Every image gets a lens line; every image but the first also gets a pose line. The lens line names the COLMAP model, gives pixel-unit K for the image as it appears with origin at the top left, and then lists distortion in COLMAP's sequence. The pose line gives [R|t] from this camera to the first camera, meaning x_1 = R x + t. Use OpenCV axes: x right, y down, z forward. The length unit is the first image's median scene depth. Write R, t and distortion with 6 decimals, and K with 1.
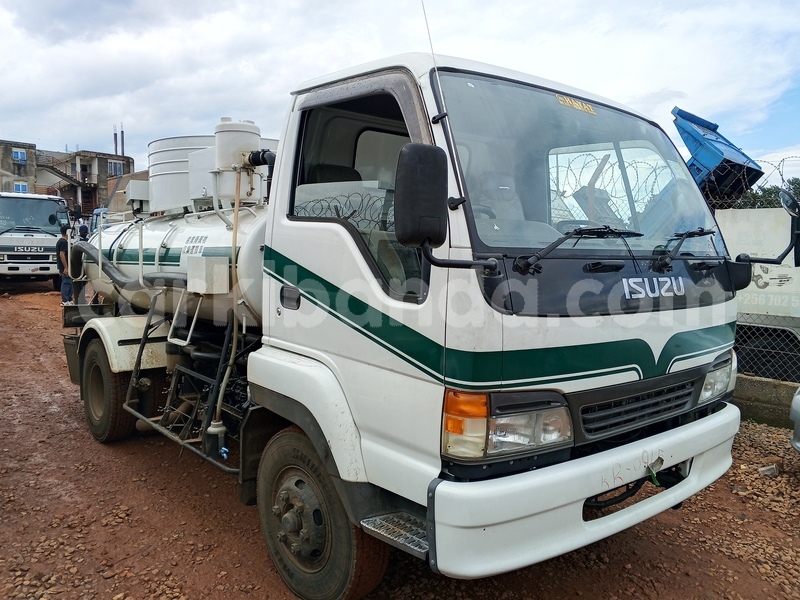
lens RADIAL K [[668.5, 0, 400.3], [0, 668.5, 297.3], [0, 0, 1]] dist [-0.003464, 0.004707]
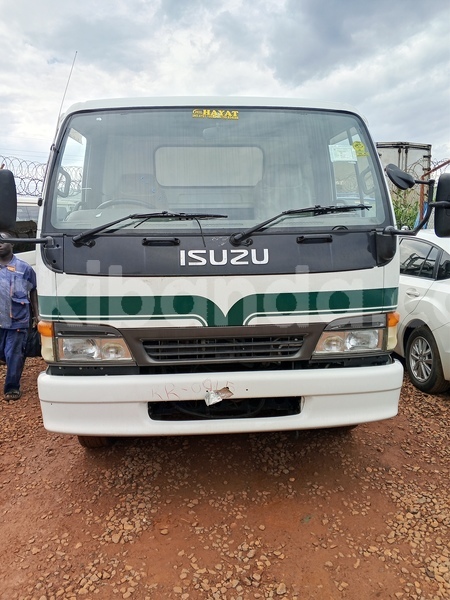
lens RADIAL K [[487.5, 0, 227.3], [0, 487.5, 291.4], [0, 0, 1]] dist [0.123135, -0.182160]
pose [[0.813218, 0.054396, -0.579412, 0.753170], [-0.017487, 0.997457, 0.069099, -0.011432], [0.581697, -0.046061, 0.812101, 0.187600]]
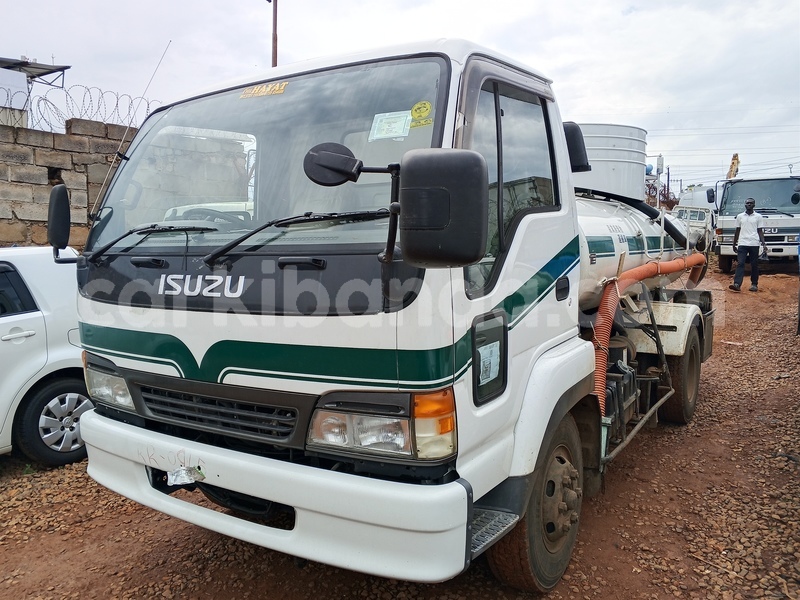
lens RADIAL K [[650.1, 0, 399.8], [0, 650.1, 296.5], [0, 0, 1]] dist [0.123135, -0.182160]
pose [[0.287083, 0.070693, -0.955293, 1.082417], [-0.040288, 0.997282, 0.061693, -0.054763], [0.957058, 0.020776, 0.289151, 0.806498]]
